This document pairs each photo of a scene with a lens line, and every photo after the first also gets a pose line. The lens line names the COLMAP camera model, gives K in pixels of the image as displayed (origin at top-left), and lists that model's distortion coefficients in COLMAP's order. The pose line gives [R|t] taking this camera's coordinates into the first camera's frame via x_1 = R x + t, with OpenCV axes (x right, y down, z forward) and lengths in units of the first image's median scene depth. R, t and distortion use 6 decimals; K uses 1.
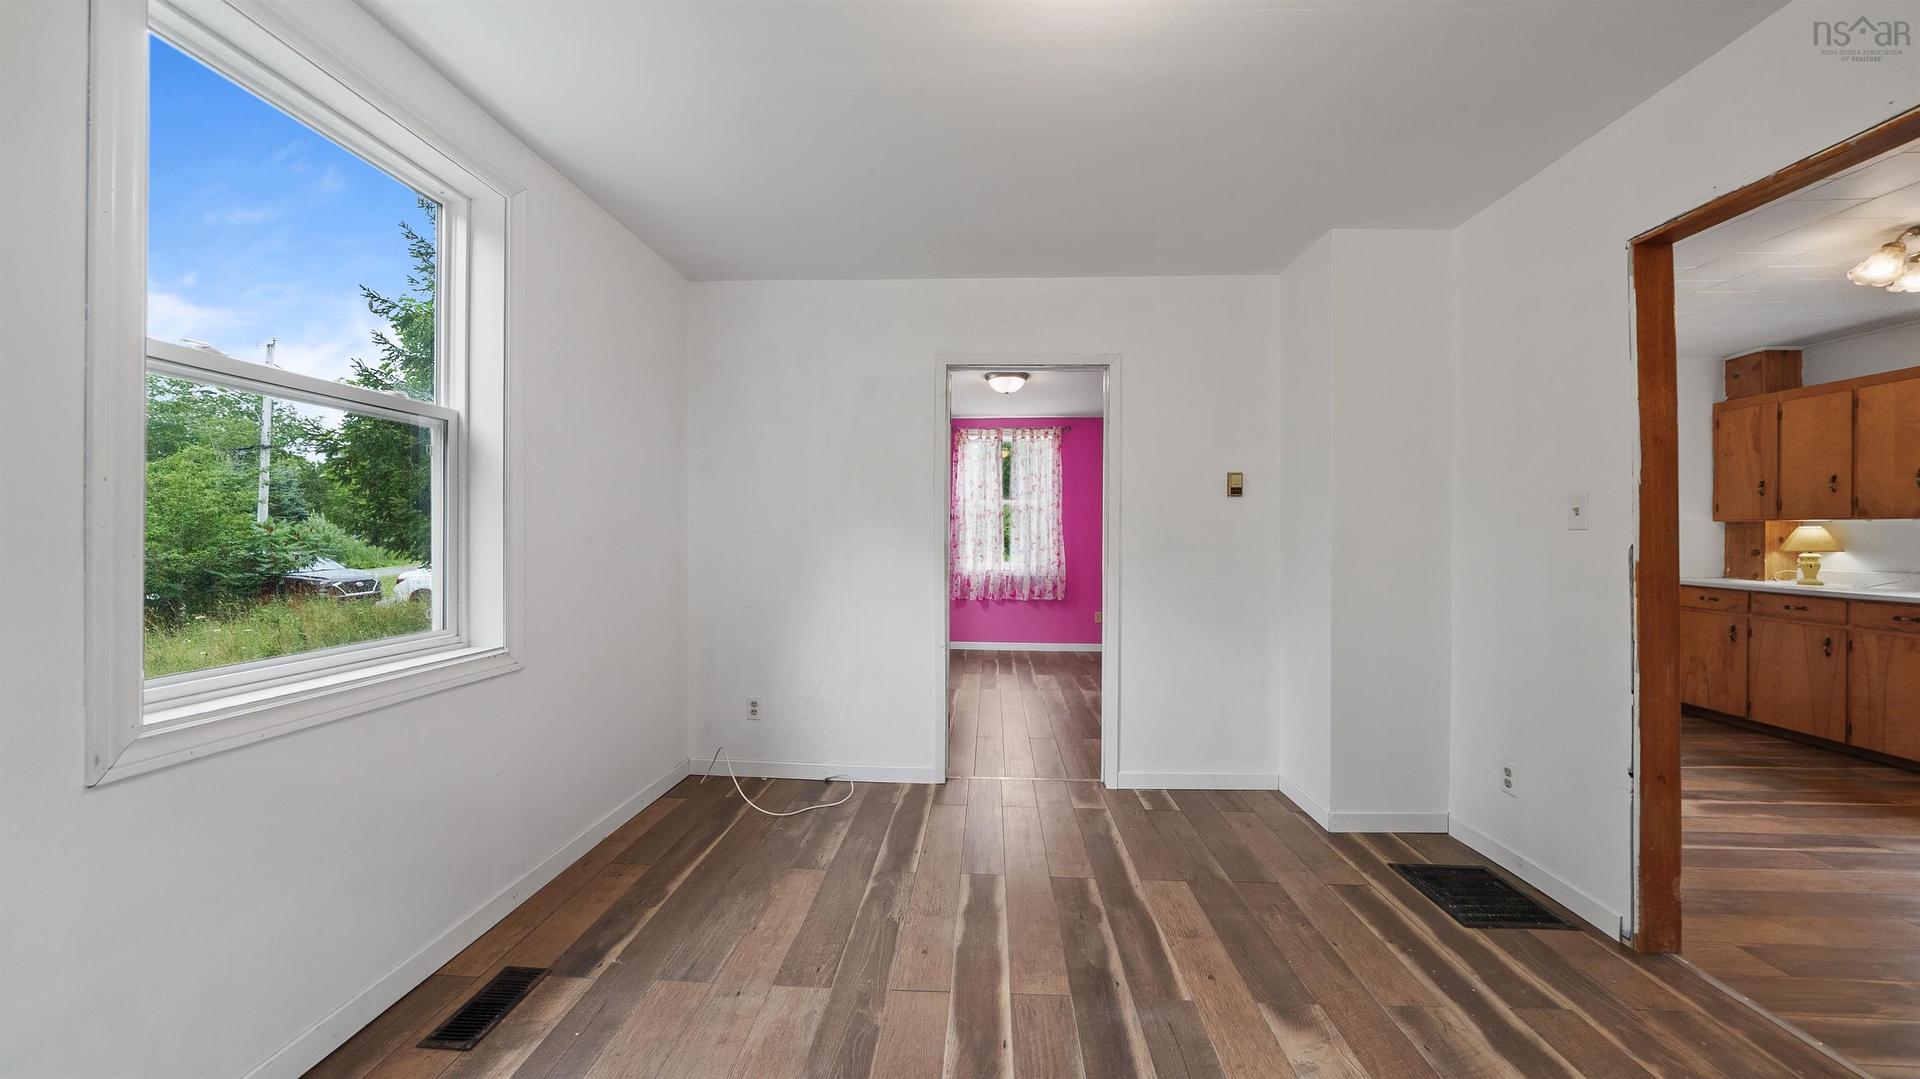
lens RADIAL K [[665.6, 0, 964.4], [0, 665.6, 533.7], [0, 0, 1]] dist [-0.007184, 0.000291]
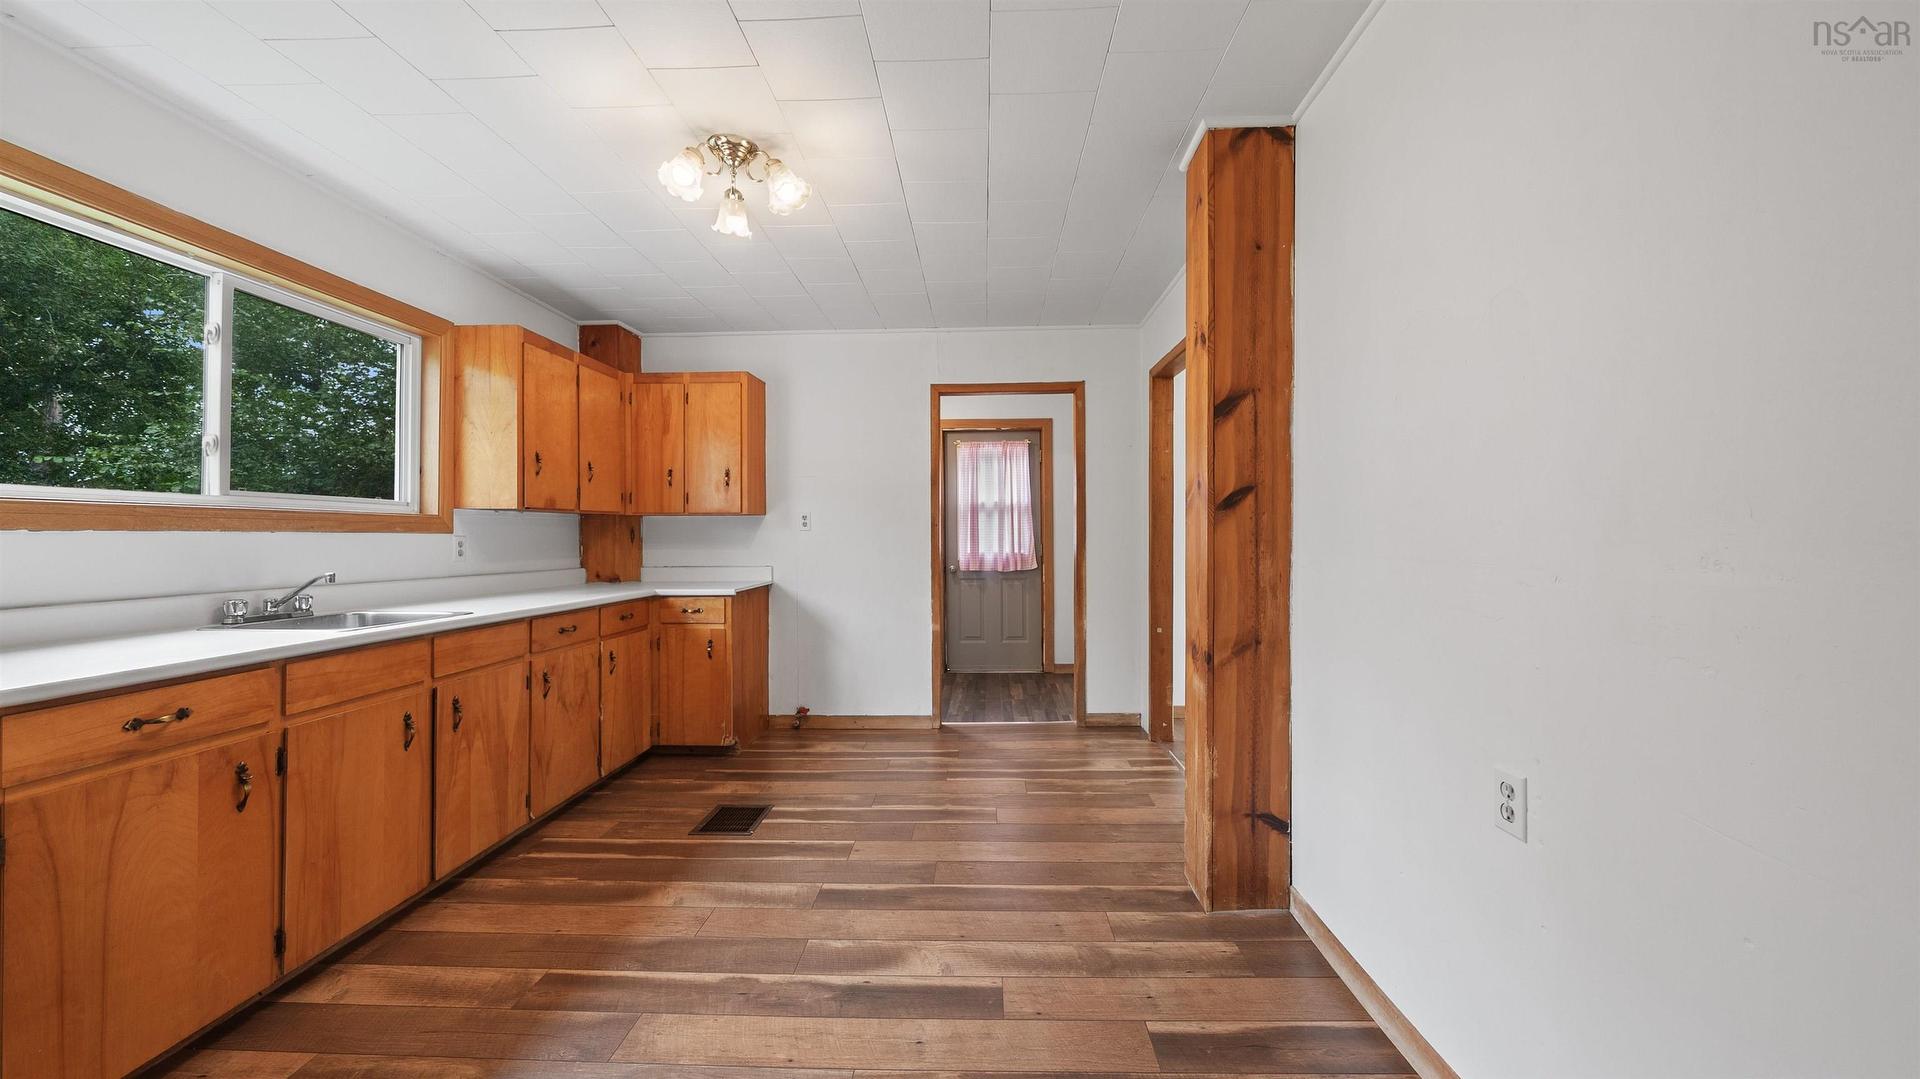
lens RADIAL K [[665.6, 0, 987.1], [0, 665.6, 539.9], [0, 0, 1]] dist [-0.007184, 0.000291]
pose [[-0.999456, 0.005544, -0.032515, 1.286570], [0.005408, 0.999976, 0.004271, 0.024748], [0.032538, 0.004093, -0.999462, 1.992719]]
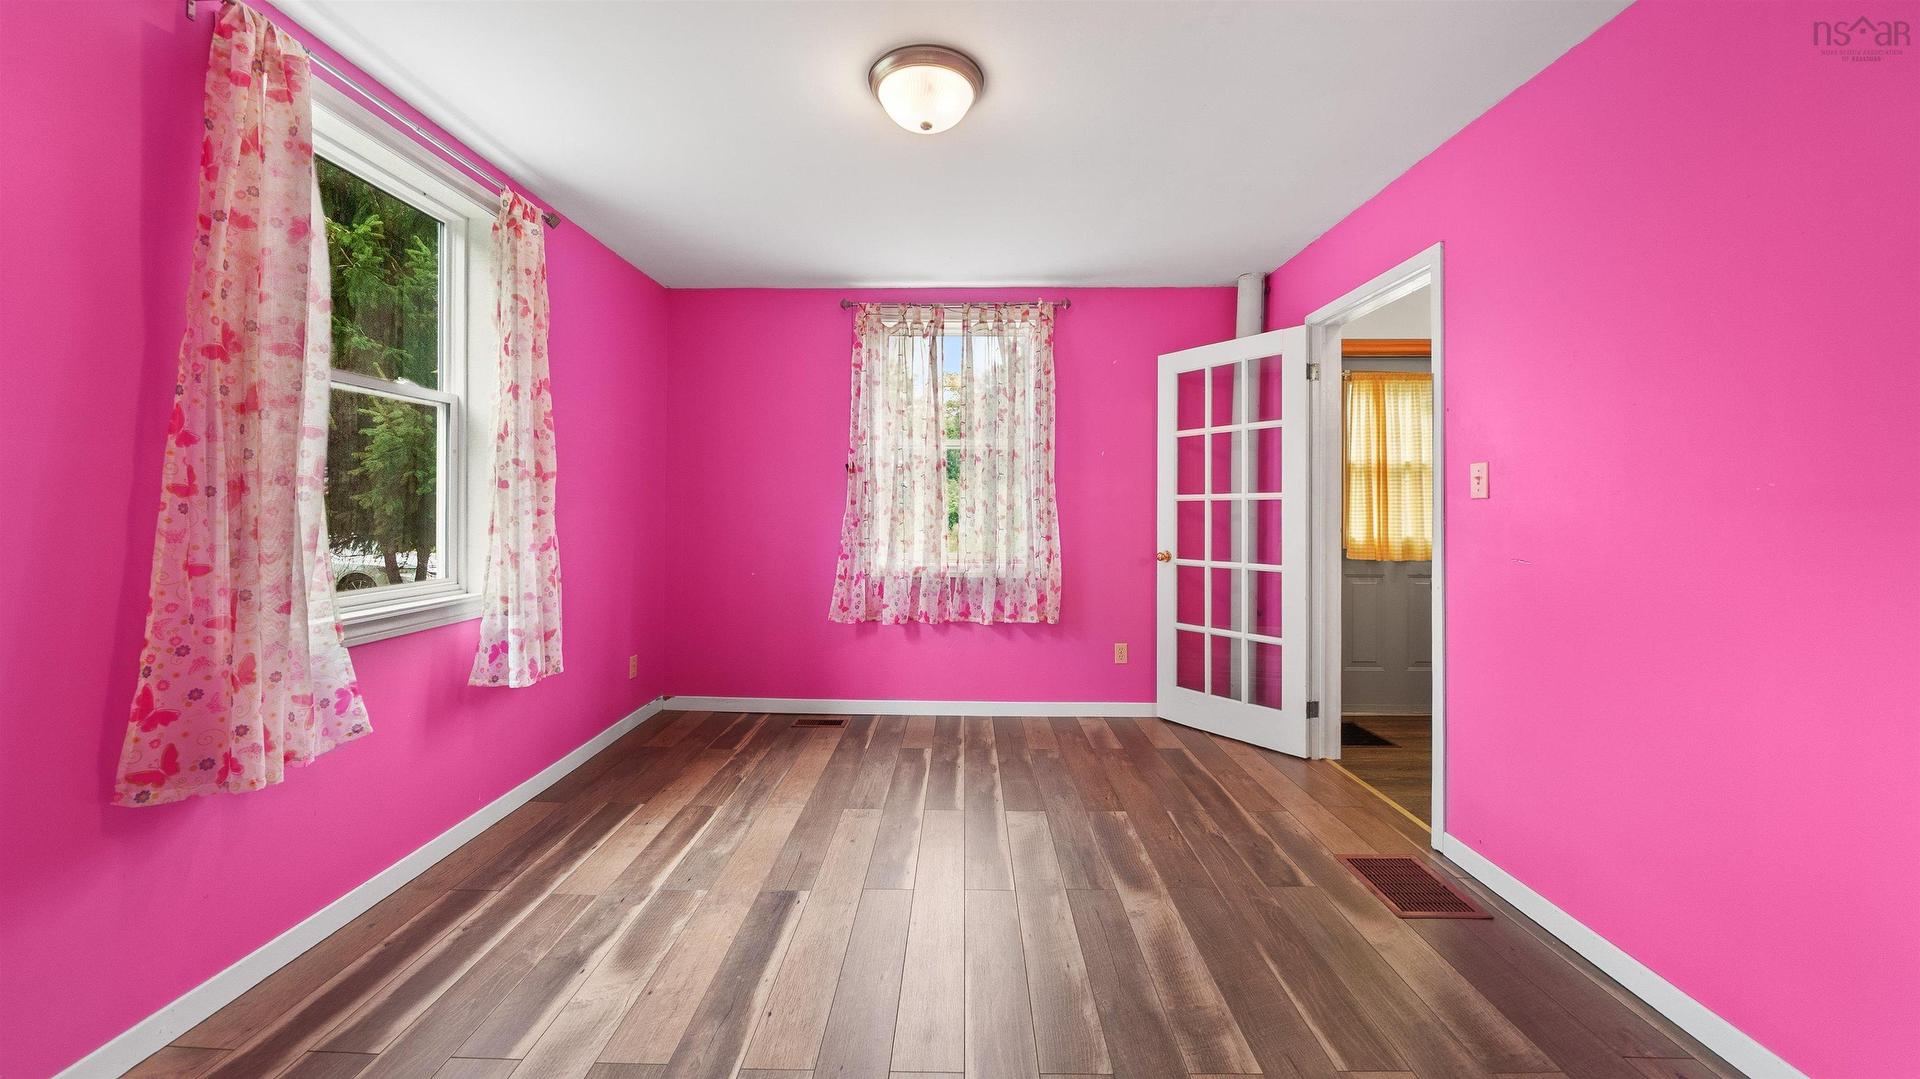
lens RADIAL K [[665.6, 0, 961.7], [0, 665.6, 507.0], [0, 0, 1]] dist [-0.007184, 0.000291]
pose [[0.999349, 0.000947, 0.036062, 0.147679], [-0.000994, 0.999999, 0.001290, 0.015131], [-0.036060, -0.001325, 0.999349, 1.311074]]
